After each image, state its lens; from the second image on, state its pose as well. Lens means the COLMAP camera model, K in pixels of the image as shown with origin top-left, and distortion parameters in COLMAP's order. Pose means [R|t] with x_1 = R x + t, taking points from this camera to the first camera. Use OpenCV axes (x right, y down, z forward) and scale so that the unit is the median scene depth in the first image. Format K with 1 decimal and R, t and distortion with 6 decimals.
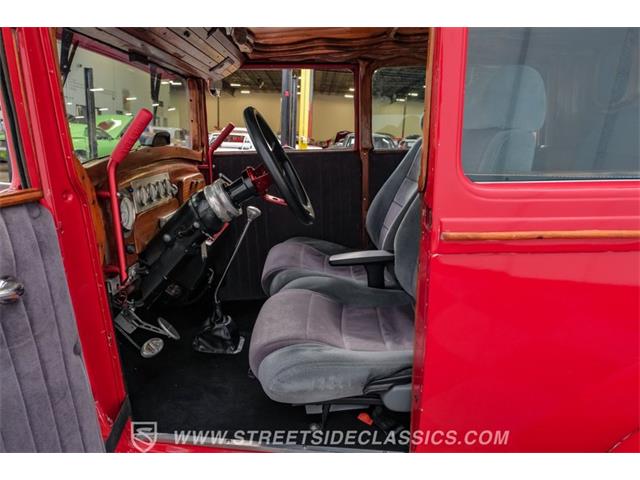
lens RADIAL K [[448.9, 0, 320.0], [0, 448.9, 240.0], [0, 0, 1]] dist [0.000753, 0.000727]
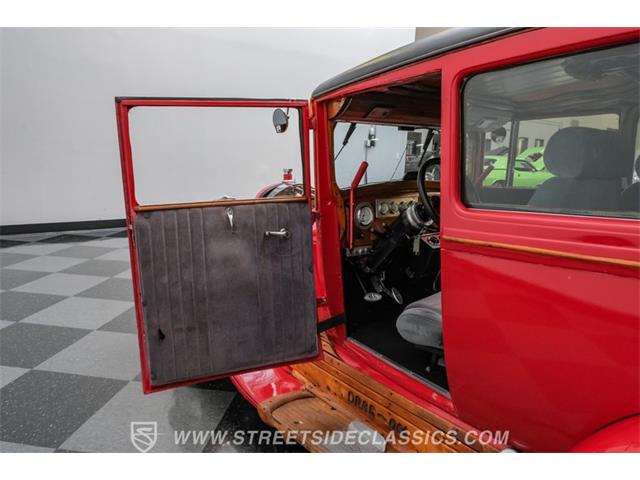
lens RADIAL K [[448.9, 0, 320.0], [0, 448.9, 240.0], [0, 0, 1]] dist [0.000753, 0.000727]
pose [[0.667201, 0.129407, -0.733551, 0.987348], [-0.178529, 0.983871, 0.011185, 0.061563], [0.723167, 0.123497, 0.679542, -0.448554]]
